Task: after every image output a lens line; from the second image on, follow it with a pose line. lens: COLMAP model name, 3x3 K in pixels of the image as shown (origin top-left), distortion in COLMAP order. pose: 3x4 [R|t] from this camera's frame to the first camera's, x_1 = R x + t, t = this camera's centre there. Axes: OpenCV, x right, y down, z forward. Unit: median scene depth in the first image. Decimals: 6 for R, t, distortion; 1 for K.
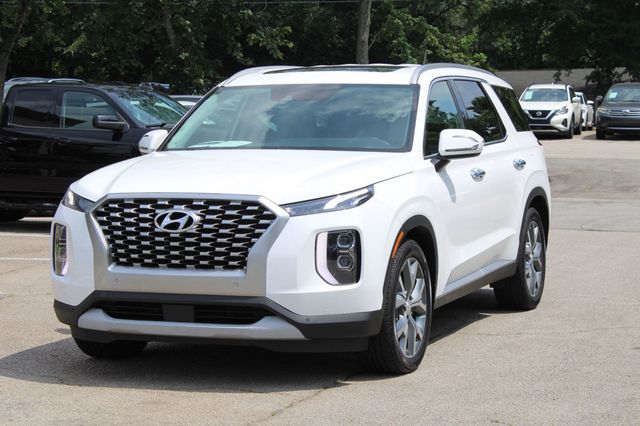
lens RADIAL K [[1583.7, 0, 320.0], [0, 1583.7, 213.0], [0, 0, 1]] dist [0.058757, 0.486108]
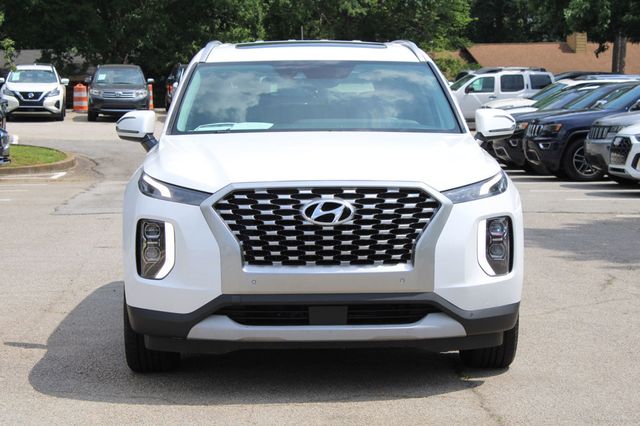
lens RADIAL K [[1583.7, 0, 320.0], [0, 1583.7, 213.0], [0, 0, 1]] dist [0.058757, 0.486108]
pose [[0.921384, -0.028888, 0.387578, -0.438516], [0.024630, 0.999569, 0.015951, -0.008771], [-0.387872, -0.005151, 0.921699, 0.179927]]
